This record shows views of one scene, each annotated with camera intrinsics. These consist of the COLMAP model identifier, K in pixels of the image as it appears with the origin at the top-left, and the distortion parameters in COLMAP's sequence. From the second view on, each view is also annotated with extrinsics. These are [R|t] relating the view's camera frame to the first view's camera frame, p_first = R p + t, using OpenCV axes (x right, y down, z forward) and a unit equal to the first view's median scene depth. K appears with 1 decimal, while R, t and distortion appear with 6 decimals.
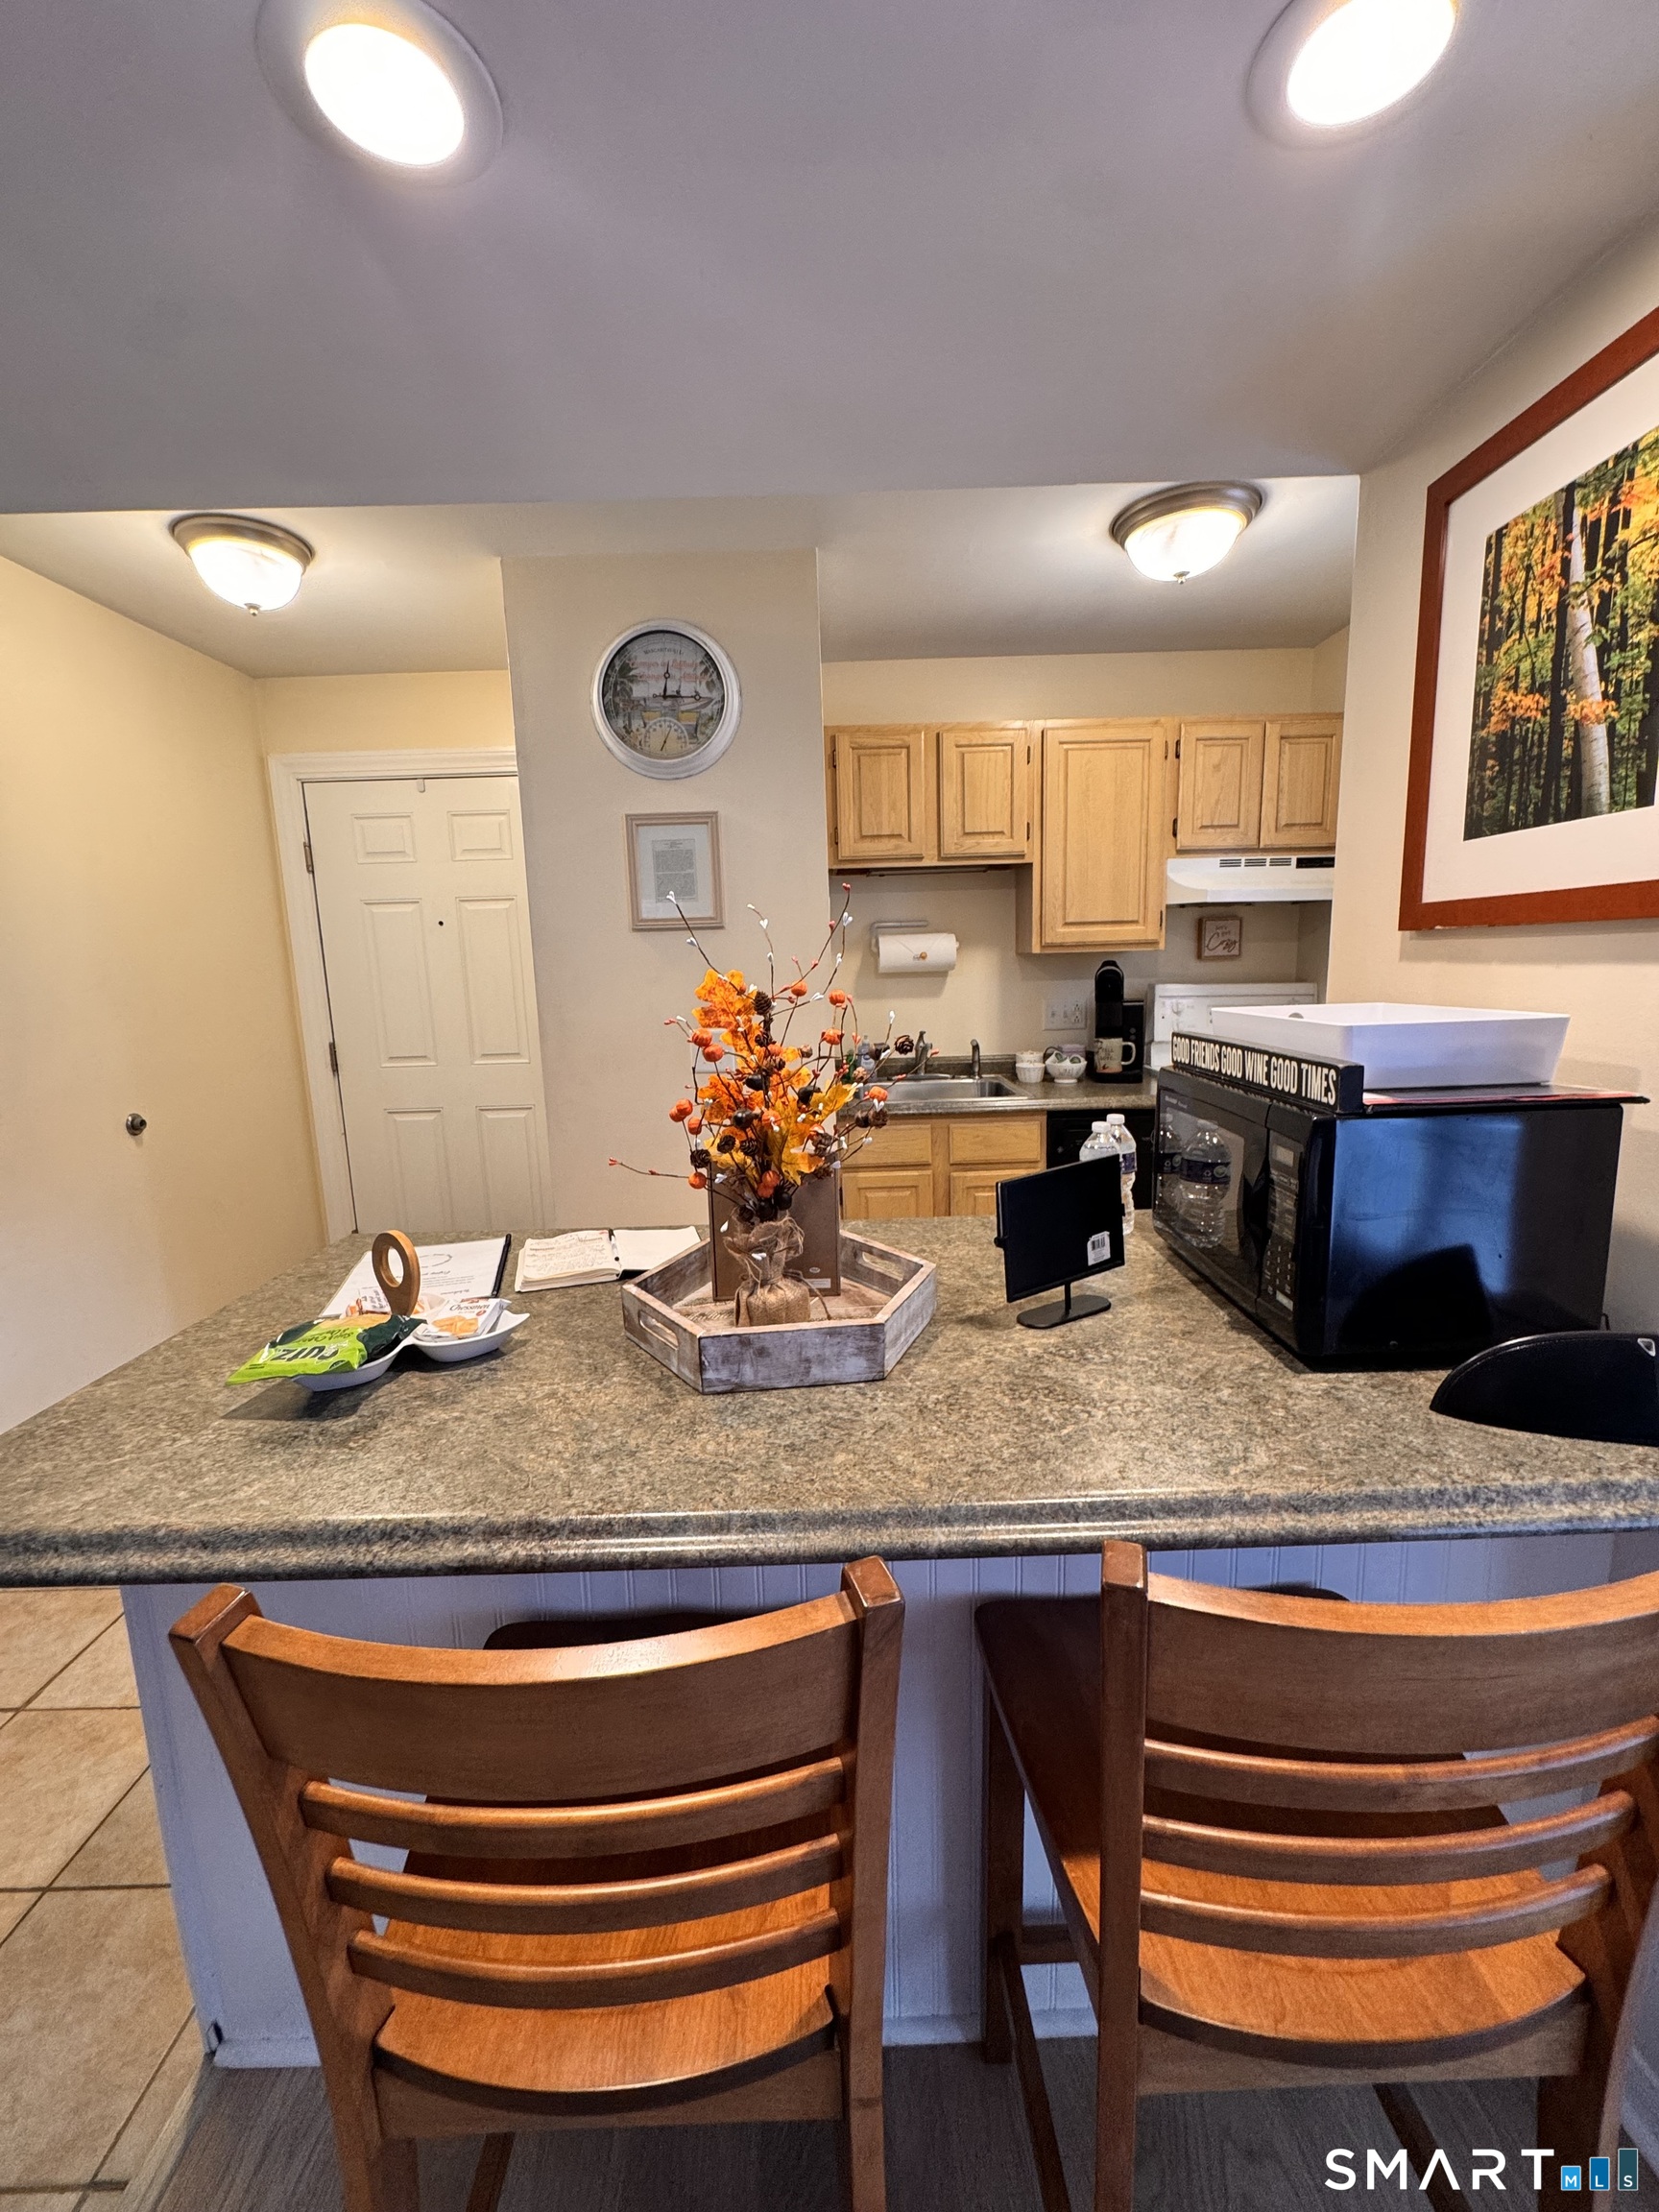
lens RADIAL K [[884.5, 0, 829.5], [0, 884.5, 1106.0], [0, 0, 1]] dist [-0.002518, 0.000415]
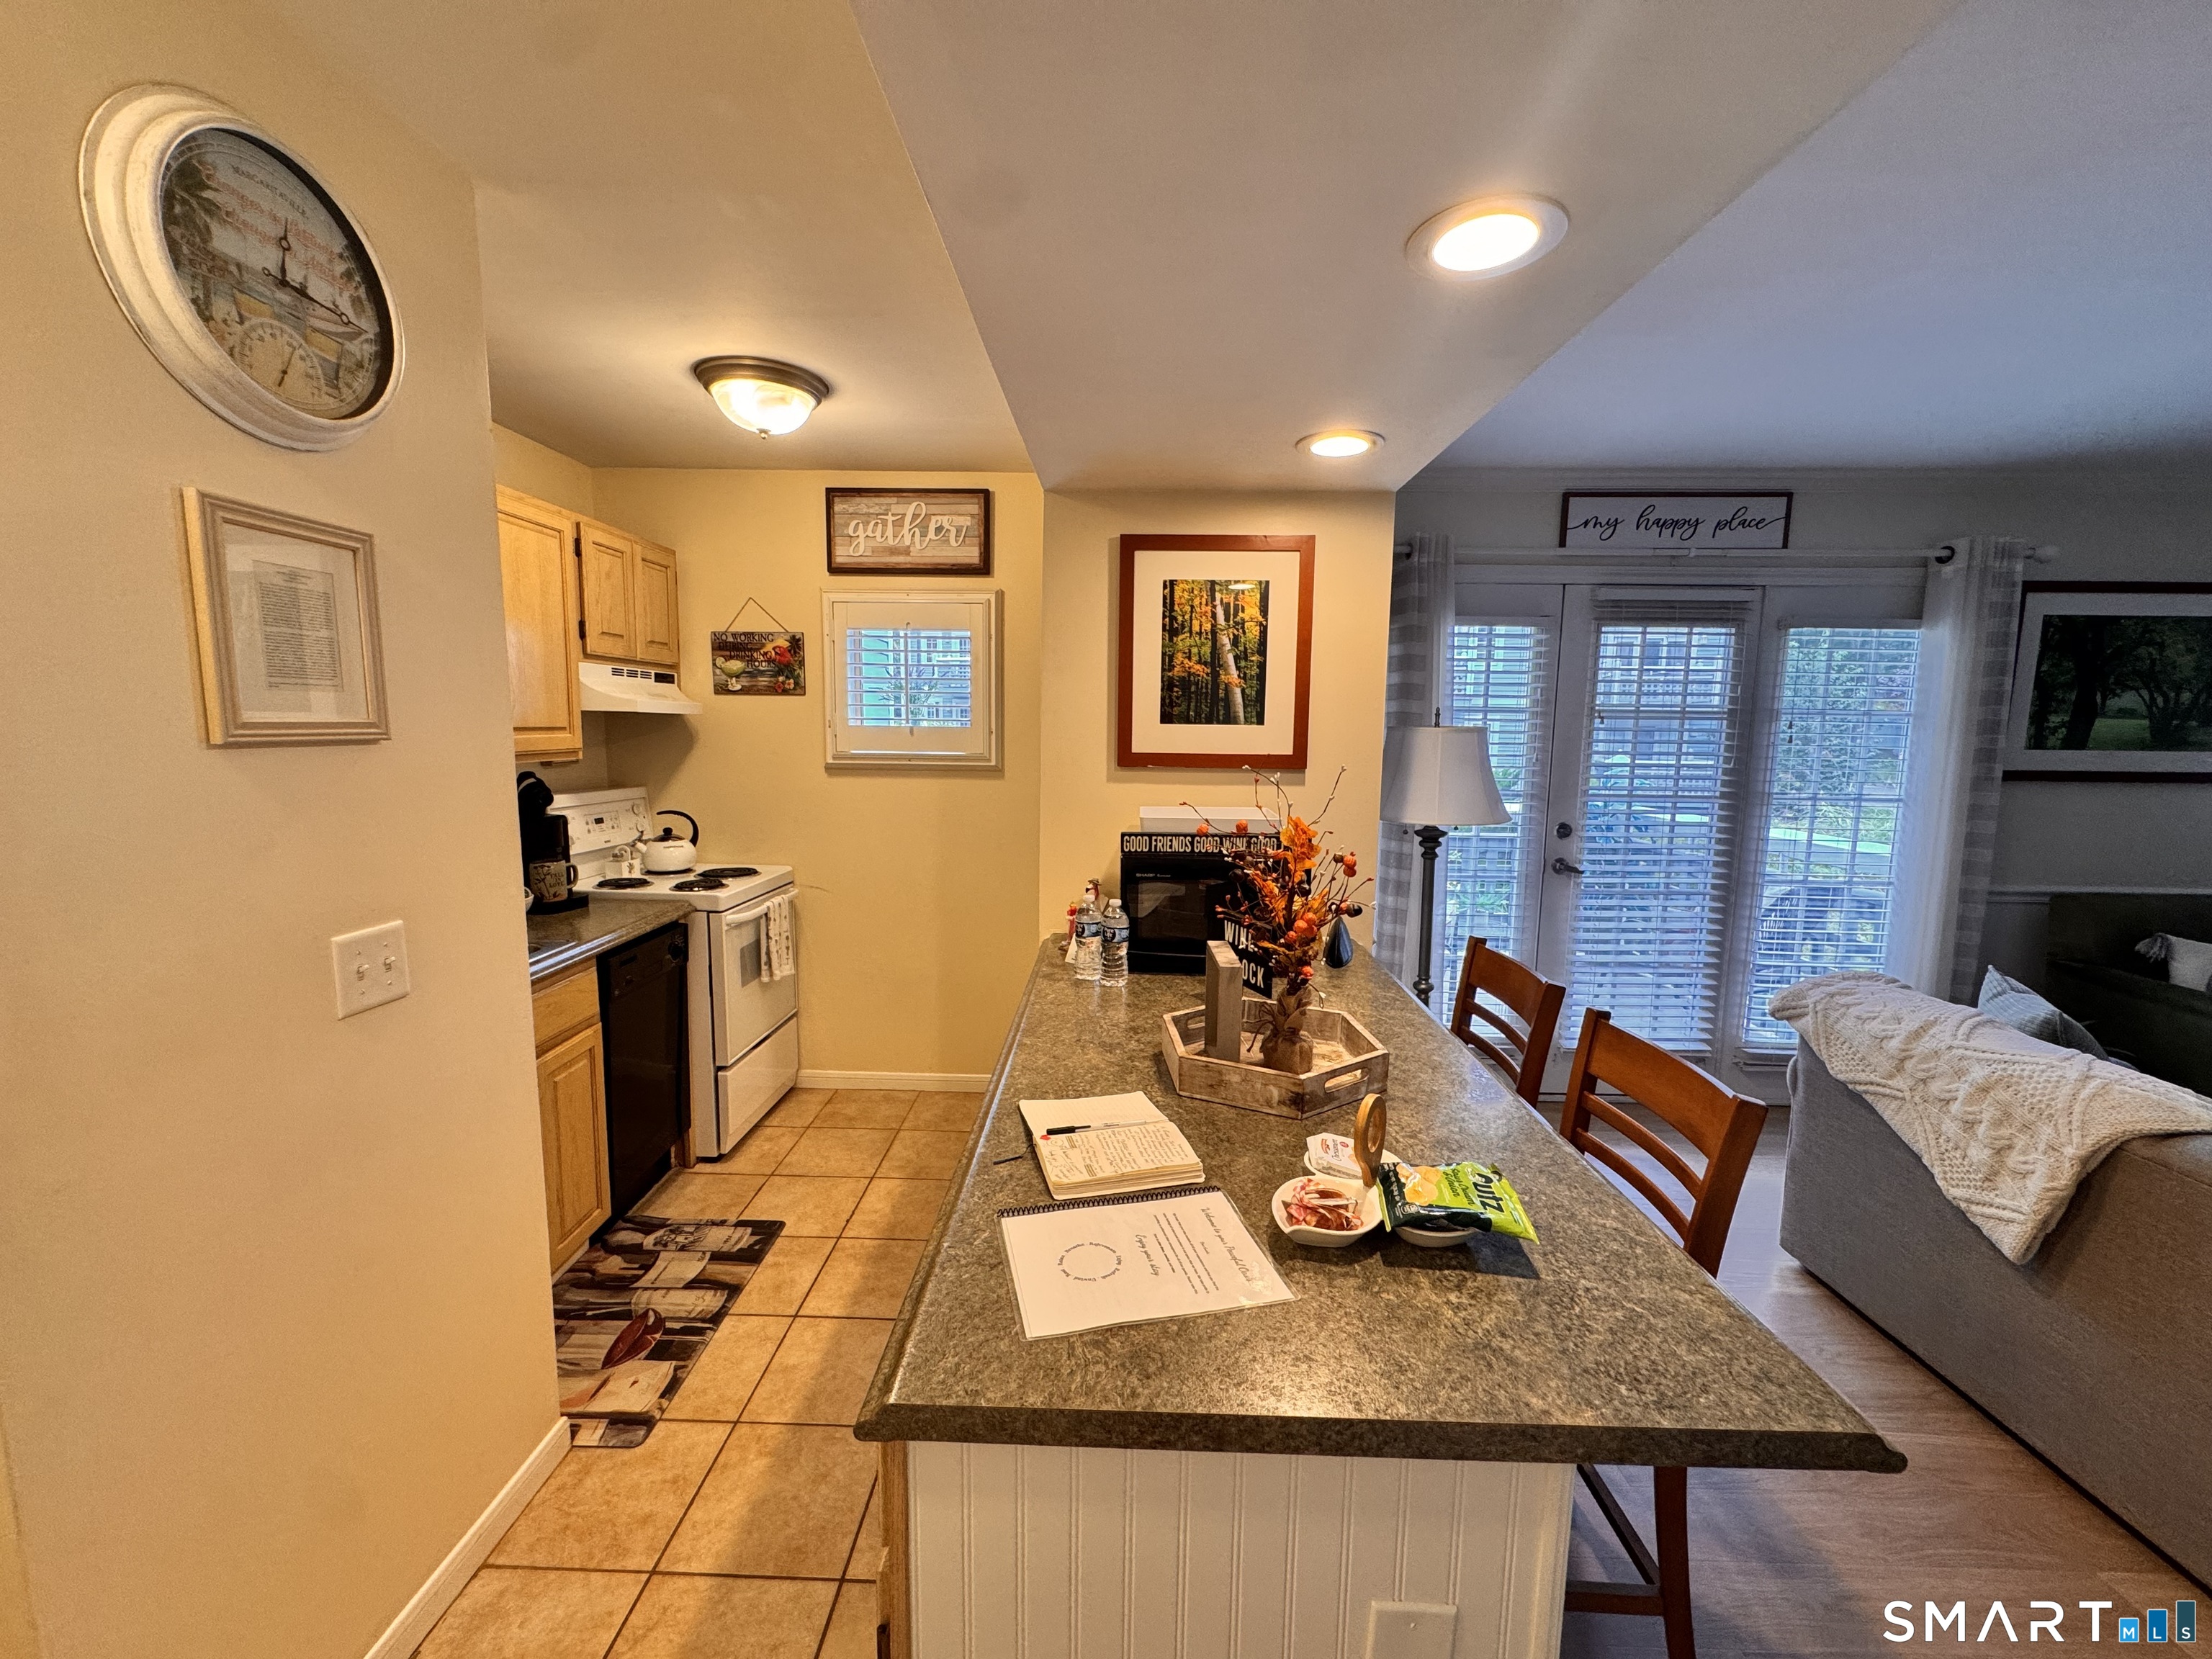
lens RADIAL K [[883.6, 0, 1106.0], [0, 883.6, 829.5], [0, 0, 1]] dist [-0.000361, 0.000150]
pose [[0.043090, -0.090307, 0.994981, -1.348098], [0.147148, 0.985619, 0.083084, -0.259737], [-0.988175, 0.142830, 0.055759, 1.089864]]
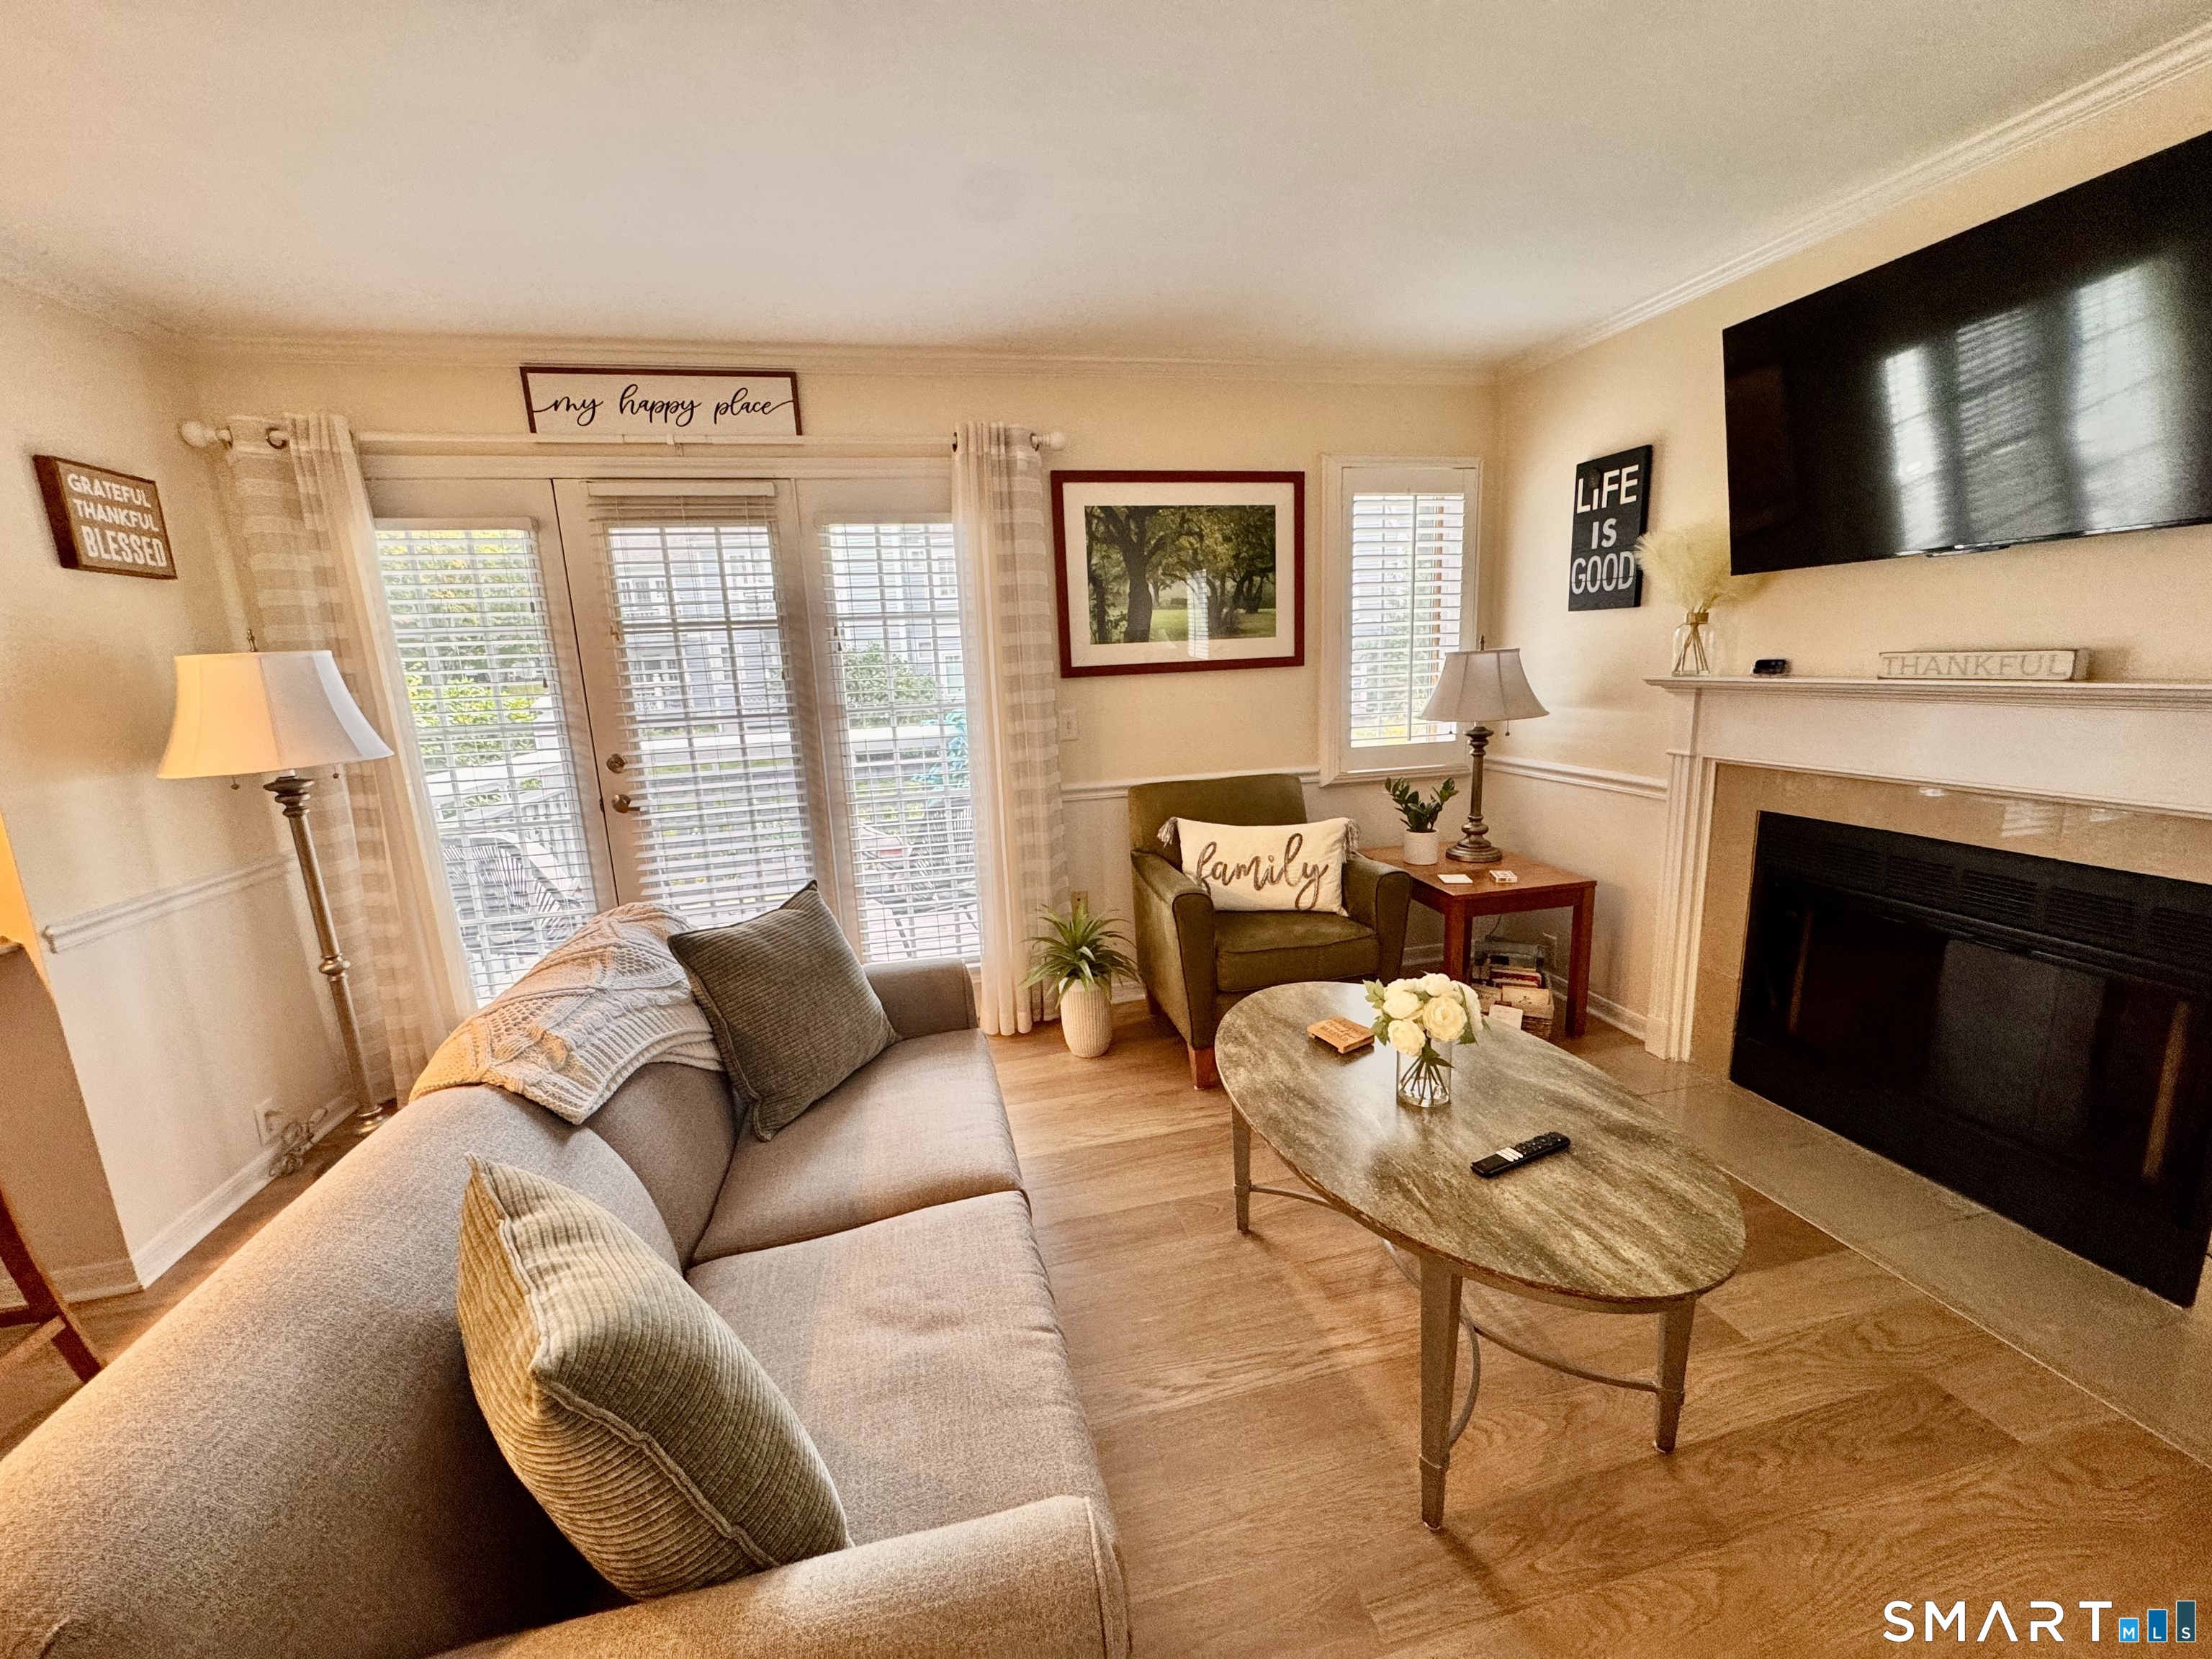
lens RADIAL K [[884.5, 0, 1106.0], [0, 884.5, 829.5], [0, 0, 1]] dist [-0.002518, 0.000415]
pose [[-0.205297, -0.148912, 0.967305, -1.218265], [0.205317, 0.959811, 0.191334, 0.185208], [-0.956921, 0.237885, -0.166472, -1.098742]]
